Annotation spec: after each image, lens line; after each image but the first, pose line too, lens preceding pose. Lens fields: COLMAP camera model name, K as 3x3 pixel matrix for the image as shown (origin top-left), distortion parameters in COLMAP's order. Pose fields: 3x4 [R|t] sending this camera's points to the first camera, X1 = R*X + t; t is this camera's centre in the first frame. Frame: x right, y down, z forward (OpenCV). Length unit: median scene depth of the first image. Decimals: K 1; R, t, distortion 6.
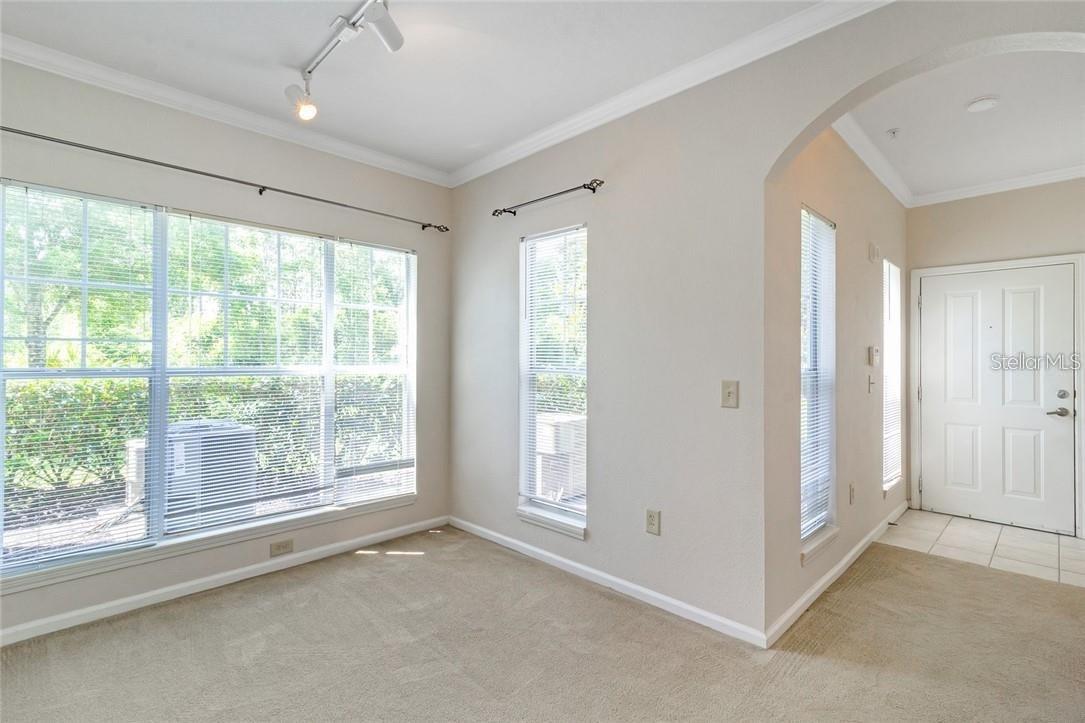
lens RADIAL K [[507.1, 0, 547.3], [0, 507.1, 351.9], [0, 0, 1]] dist [-0.014657, -0.000133]
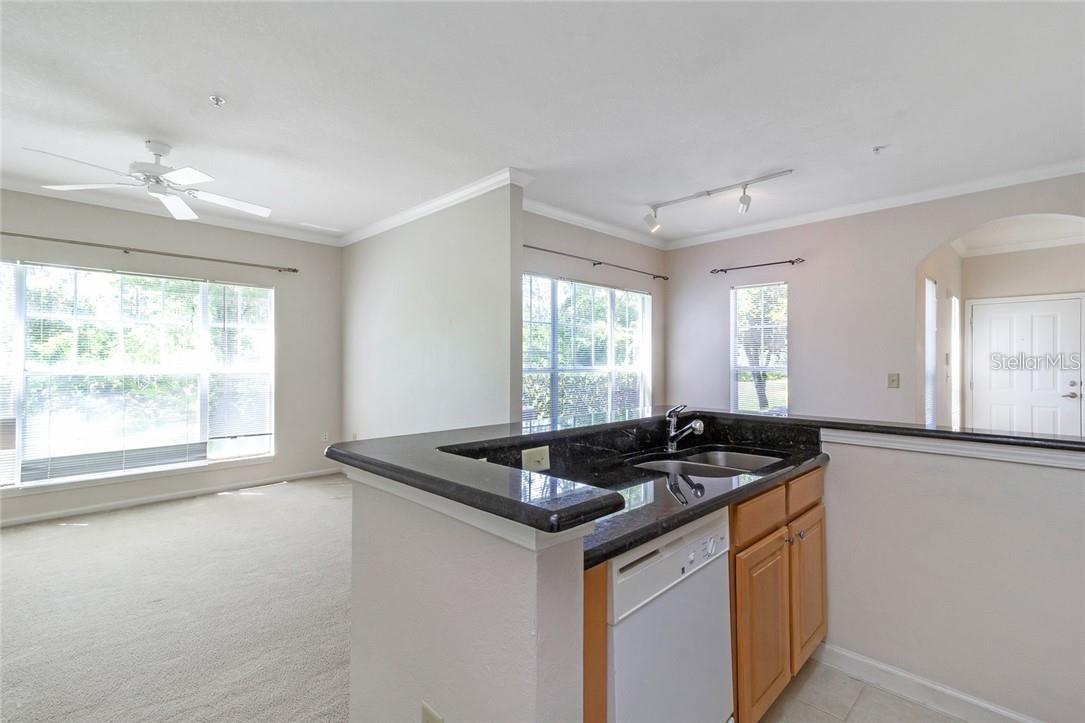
lens RADIAL K [[502.2, 0, 540.6], [0, 502.2, 354.8], [0, 0, 1]] dist [0.001142, 0.000072]
pose [[0.999912, -0.002781, -0.013007, -0.586644], [0.002860, 0.999978, 0.006021, -0.018026], [0.012990, -0.006057, 0.999897, -0.569548]]
